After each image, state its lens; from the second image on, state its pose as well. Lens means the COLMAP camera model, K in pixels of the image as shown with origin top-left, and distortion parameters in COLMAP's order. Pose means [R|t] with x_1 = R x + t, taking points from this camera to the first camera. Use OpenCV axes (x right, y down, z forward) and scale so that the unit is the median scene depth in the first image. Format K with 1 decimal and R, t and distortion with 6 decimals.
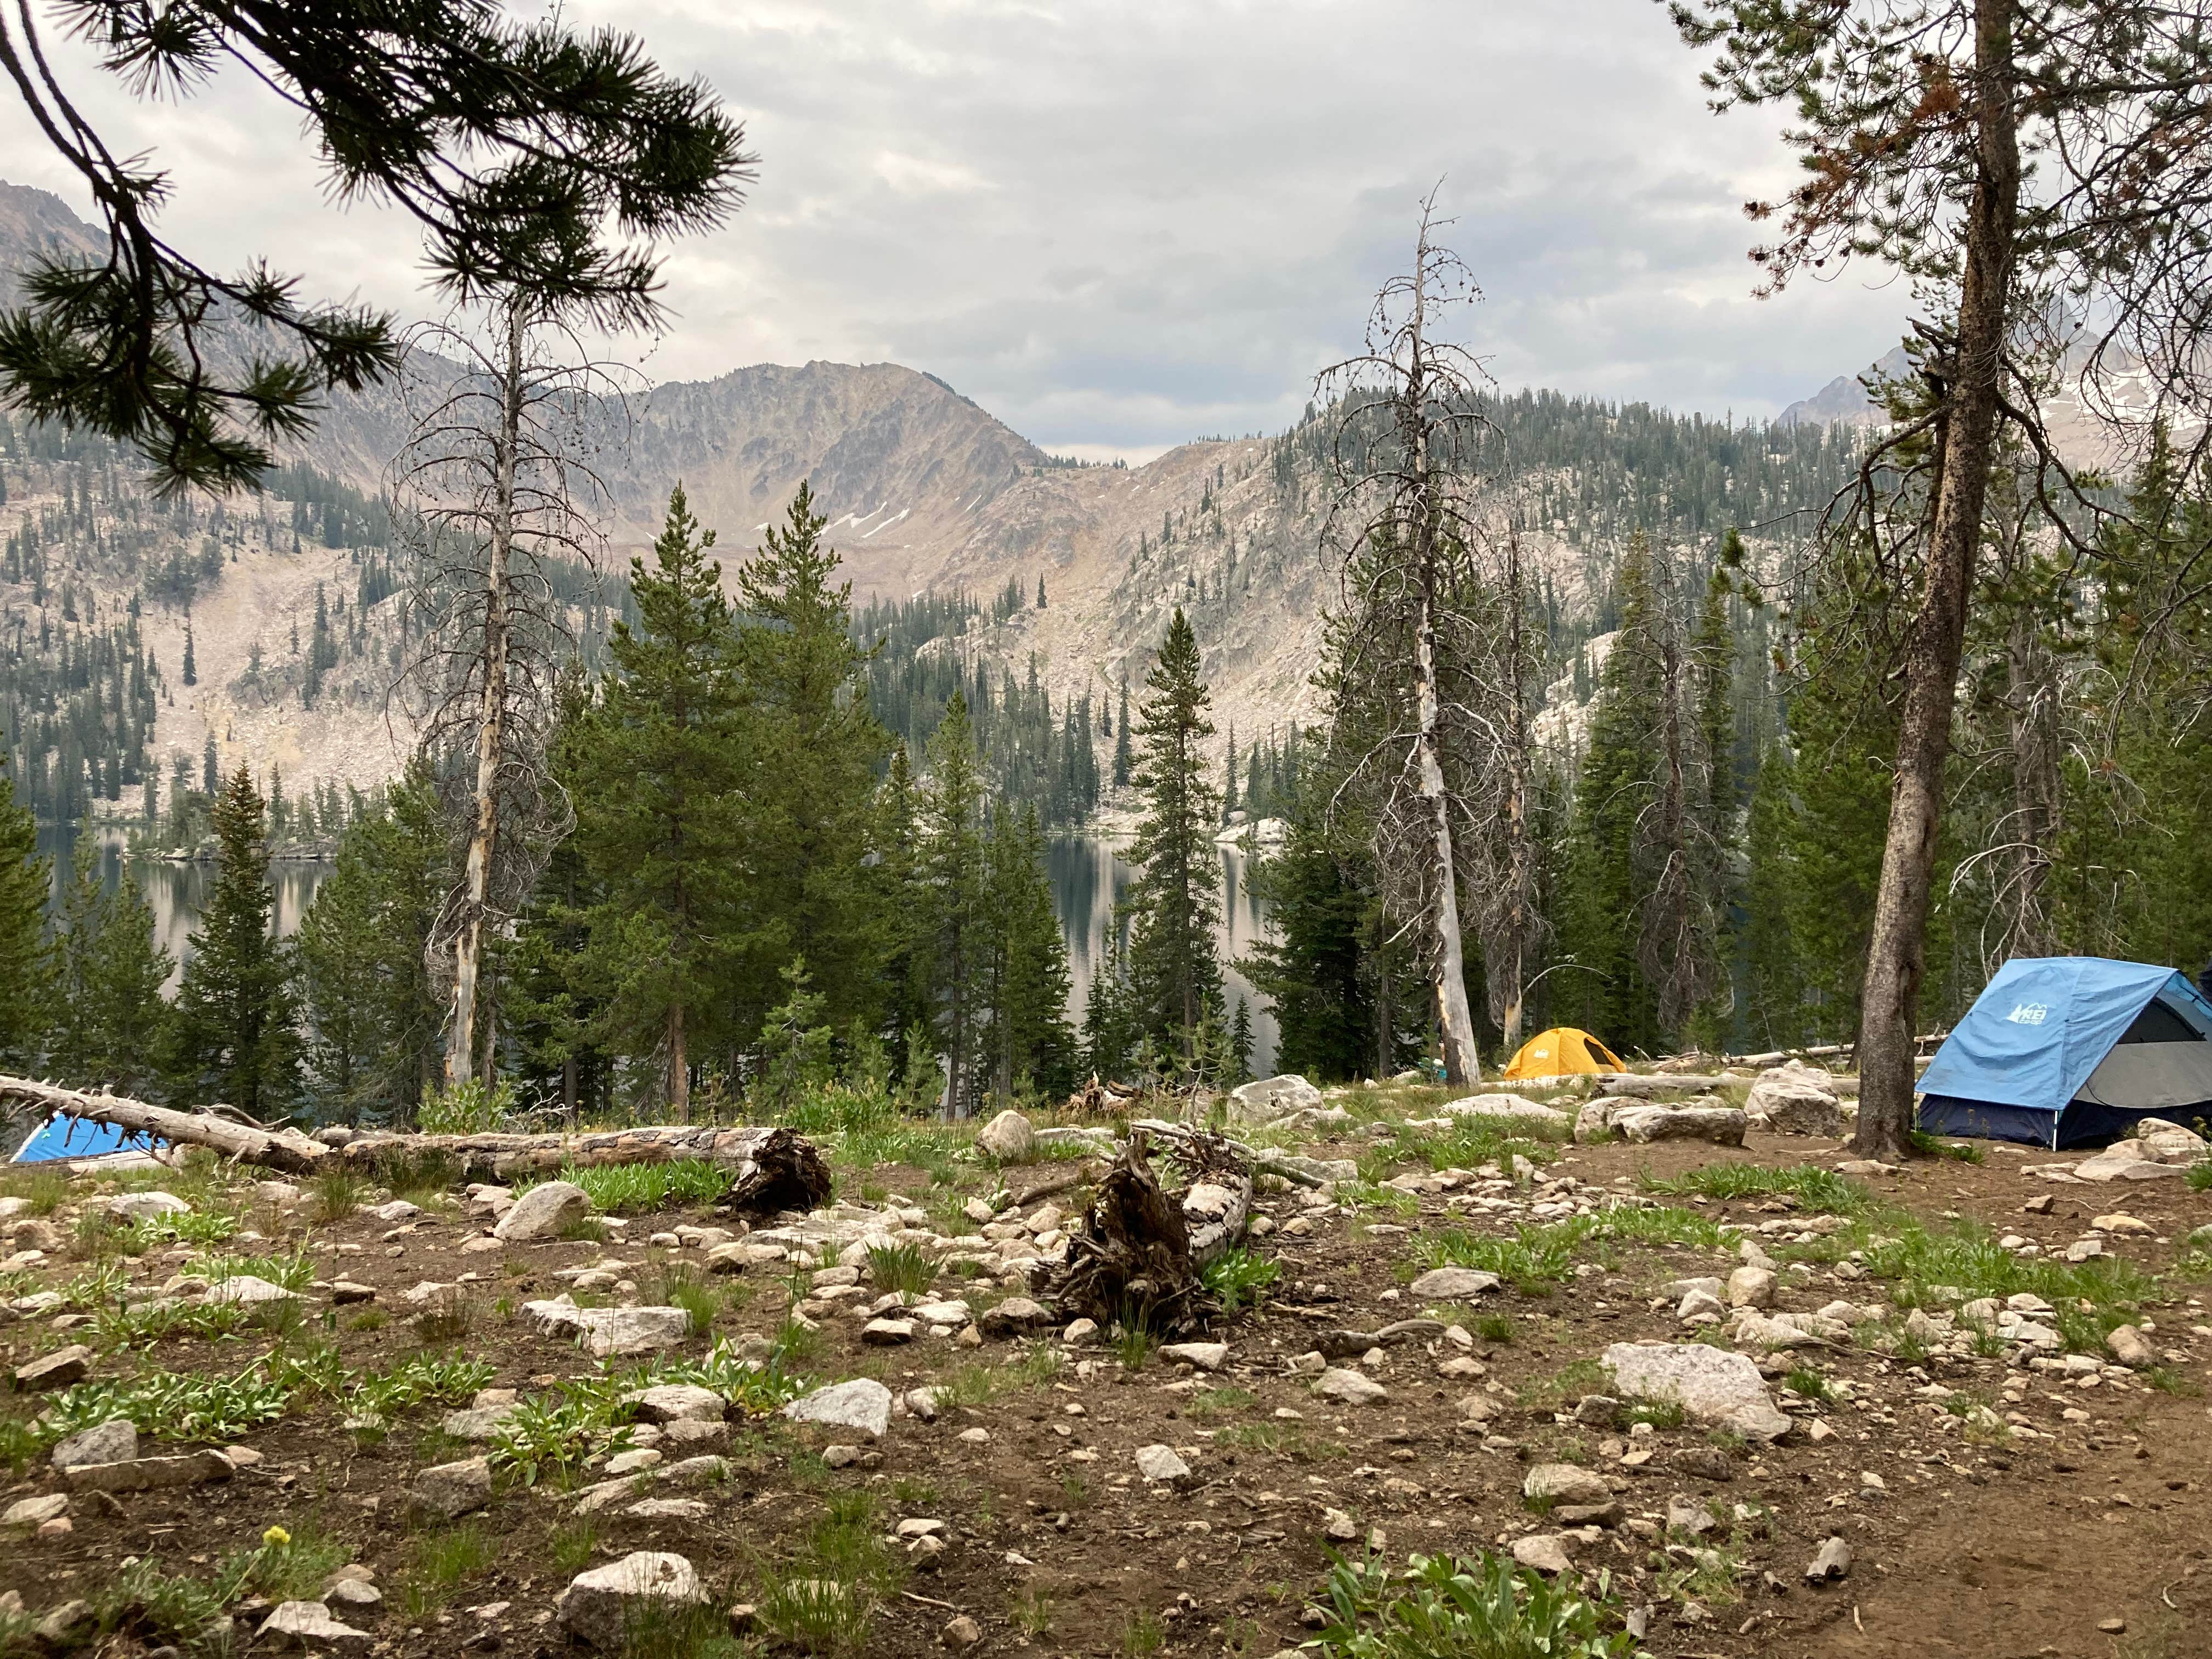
lens RADIAL K [[1875.5, 0, 1093.1], [0, 1875.5, 825.2], [0, 0, 1]] dist [0.104148, -0.026681]
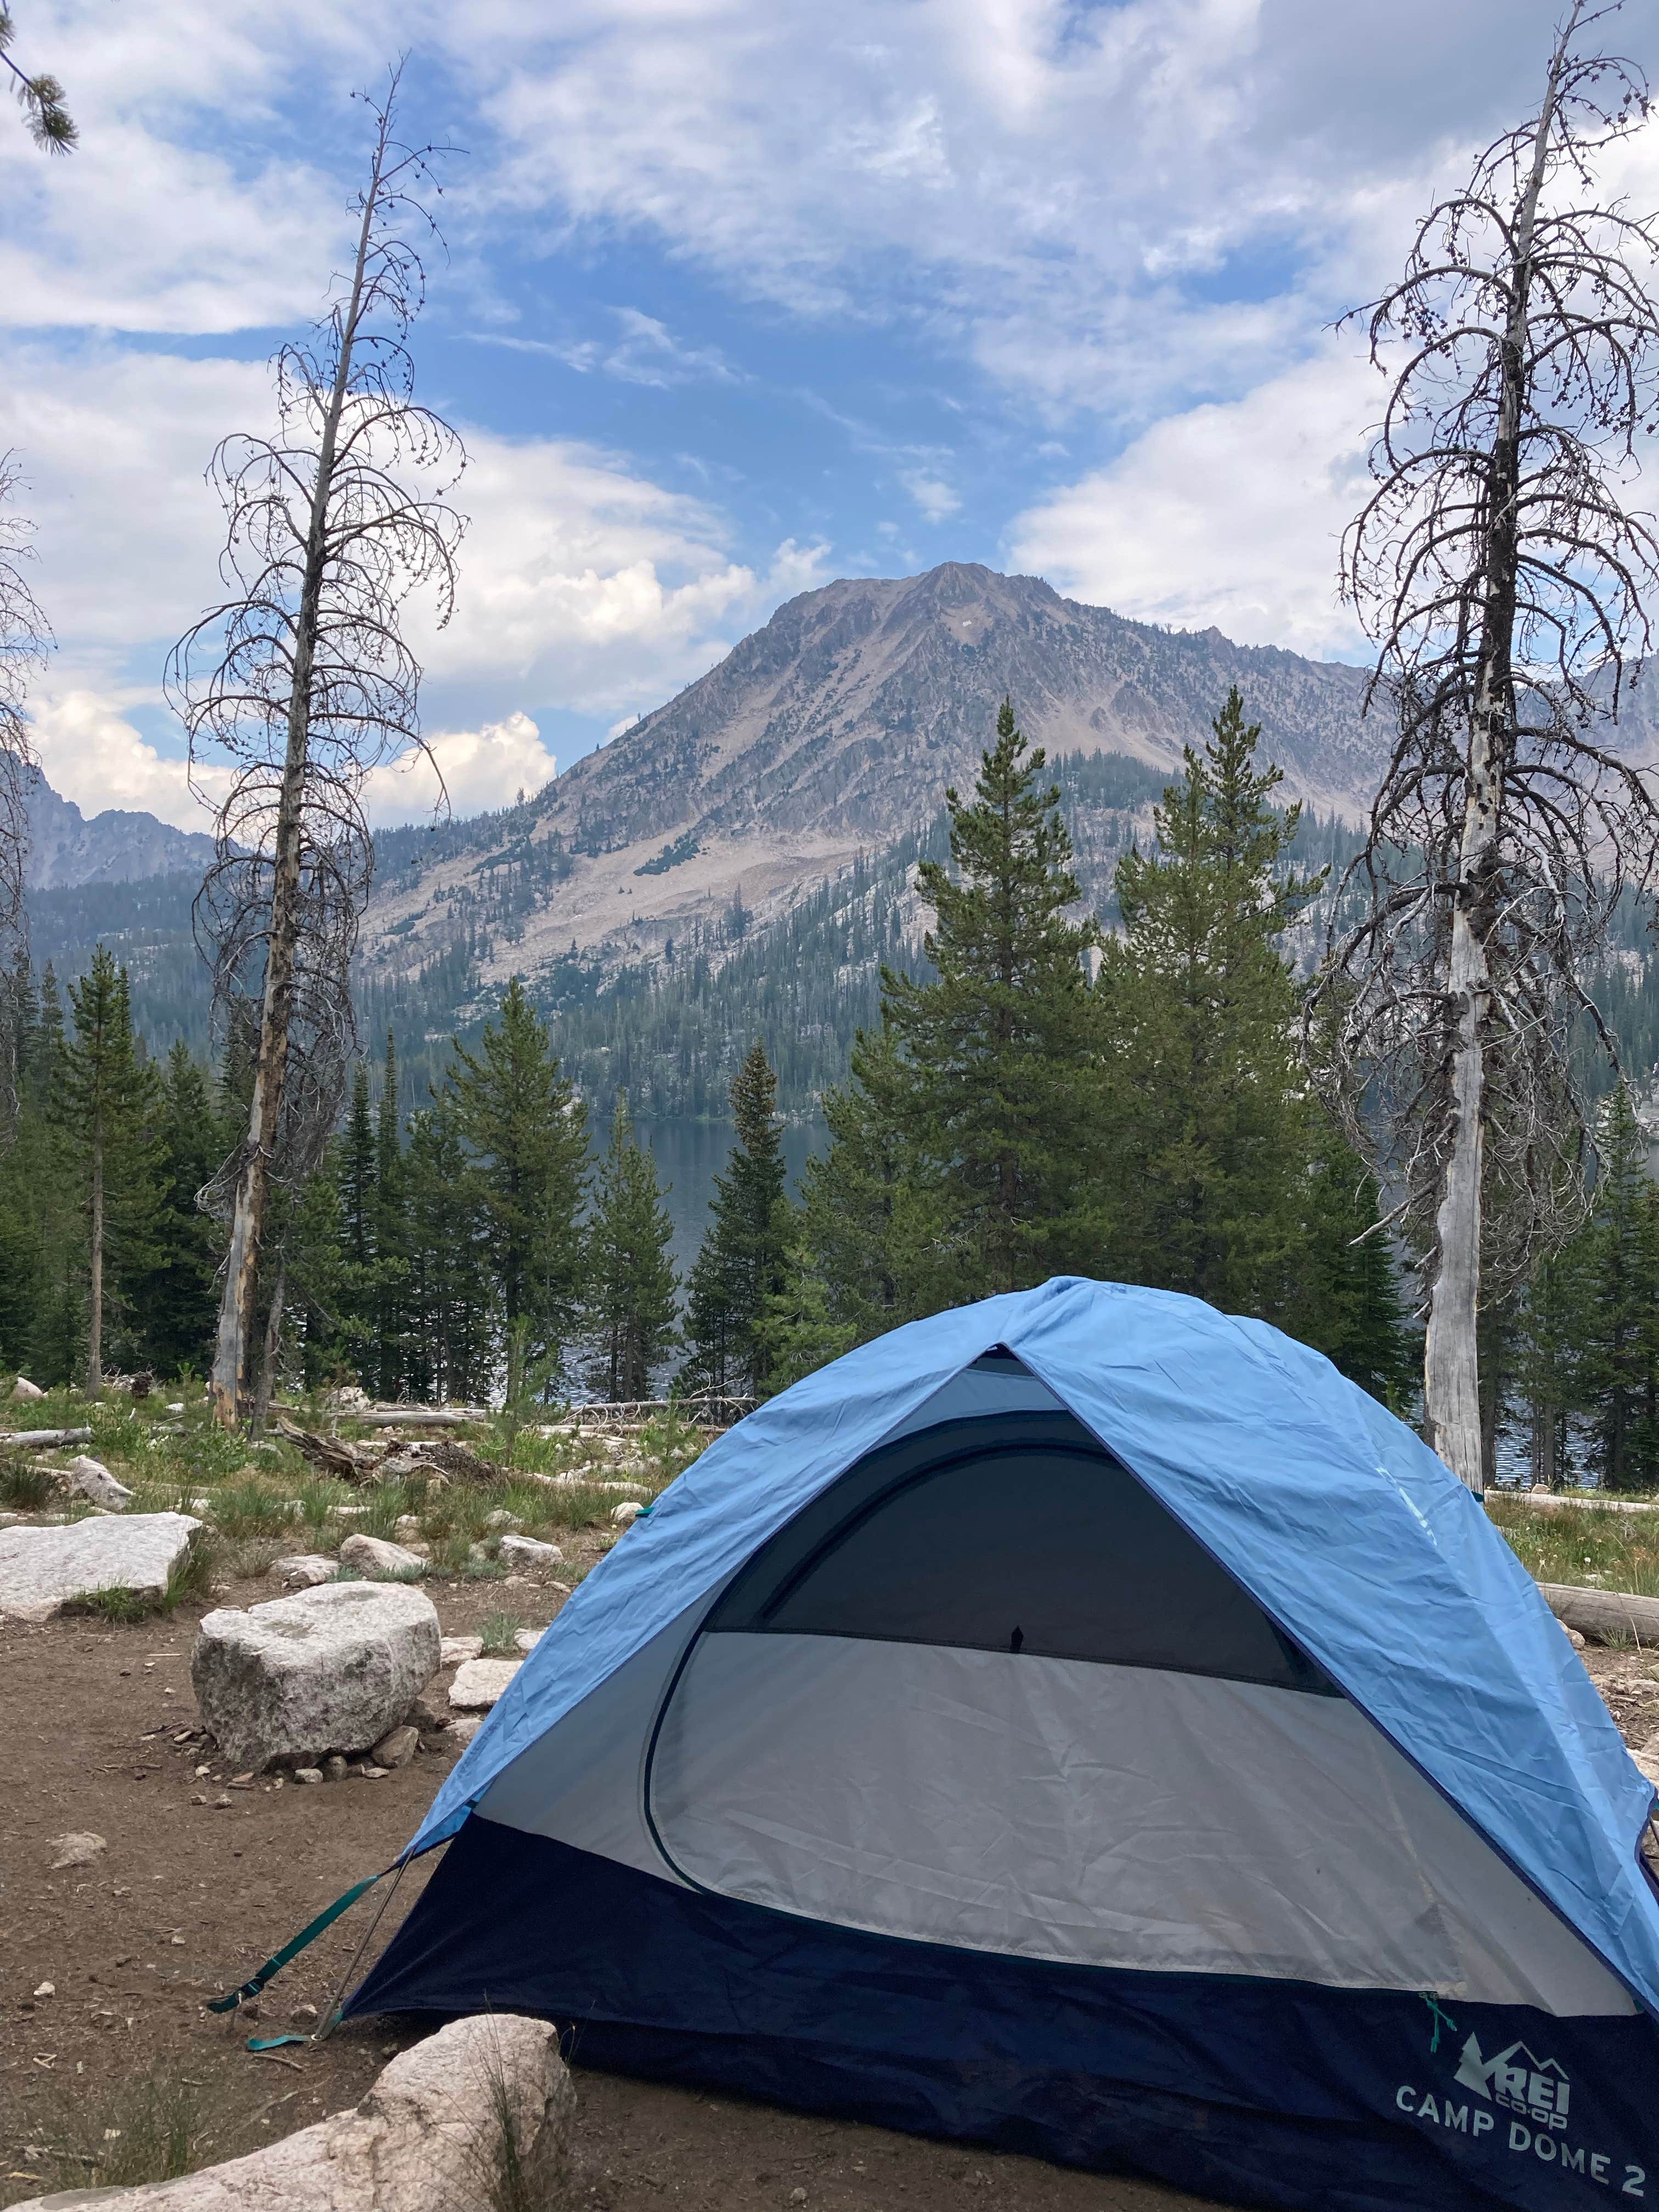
lens RADIAL K [[1875.5, 0, 841.9], [0, 1875.5, 1104.4], [0, 0, 1]] dist [0.104148, -0.026681]
pose [[0.812006, 0.000334, -0.583649, 0.225829], [-0.009404, 0.999878, -0.012511, 0.017356], [0.583573, 0.015647, 0.811910, 0.251987]]
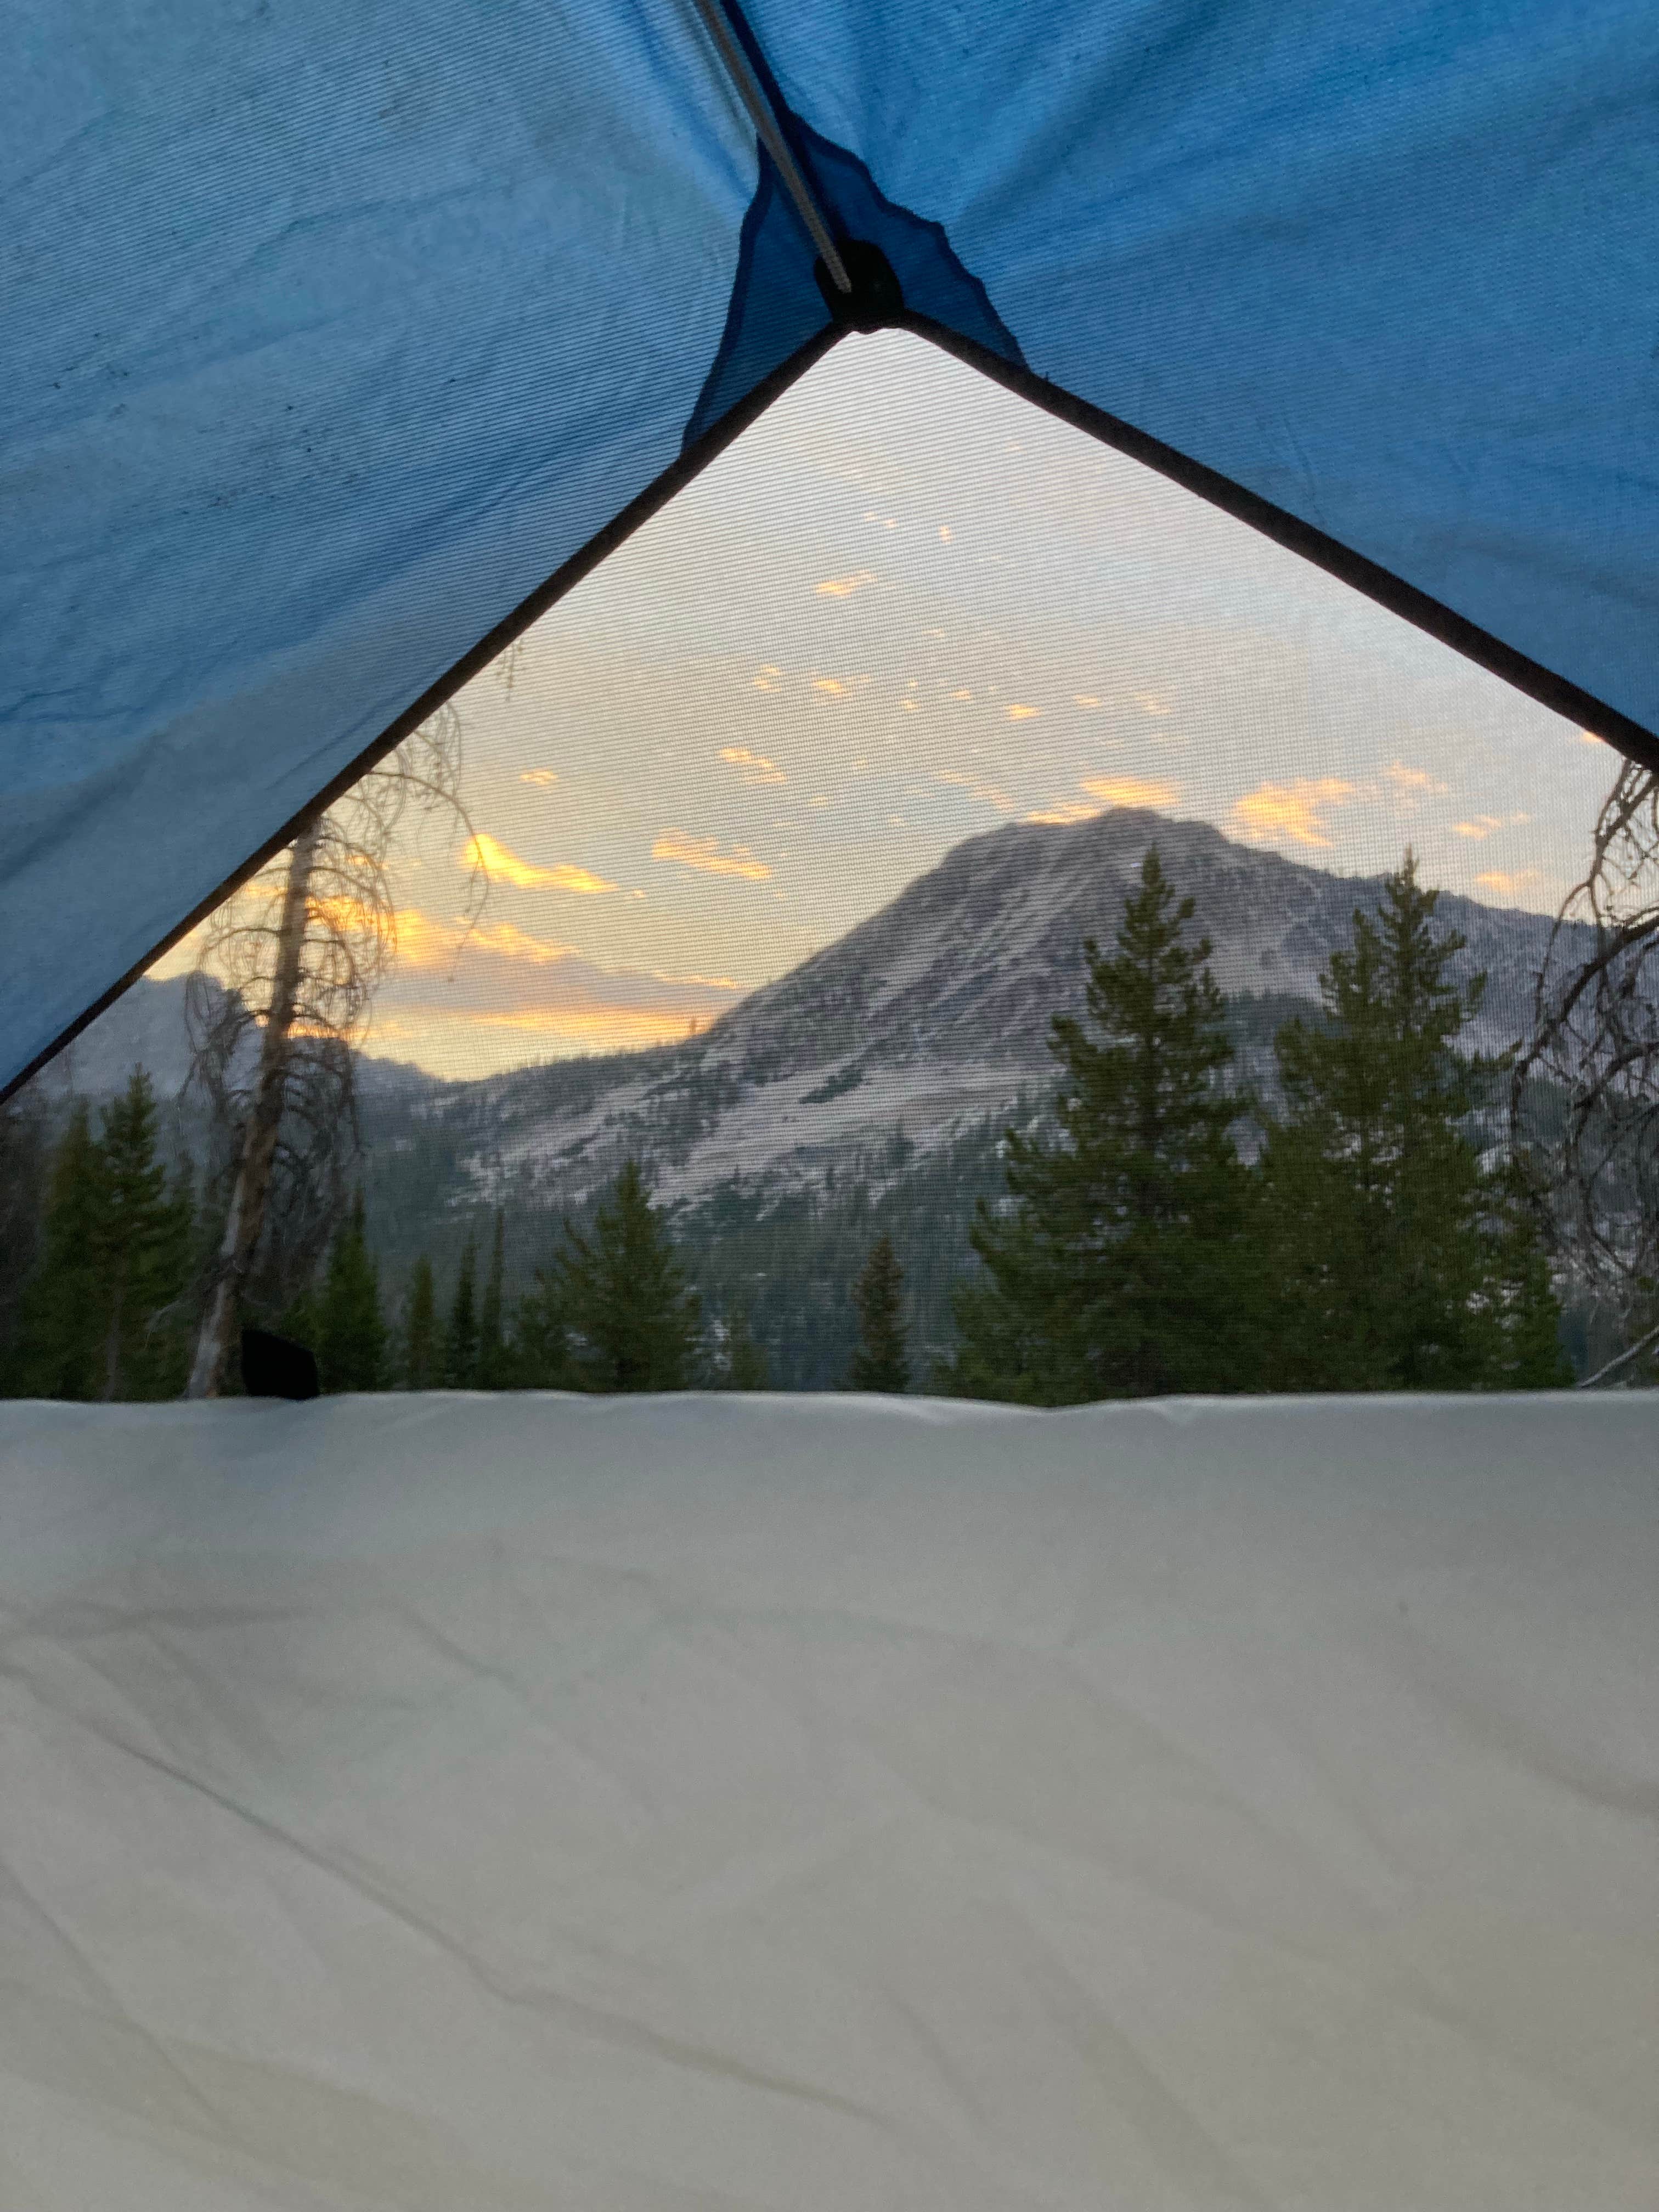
lens RADIAL K [[1875.5, 0, 830.1], [0, 1875.5, 1068.3], [0, 0, 1]] dist [0.104148, -0.026681]
pose [[0.755333, -0.066193, -0.651990, 0.189556], [-0.045649, 0.987155, -0.153106, 0.039672], [0.653750, 0.145409, 0.742609, 0.332988]]
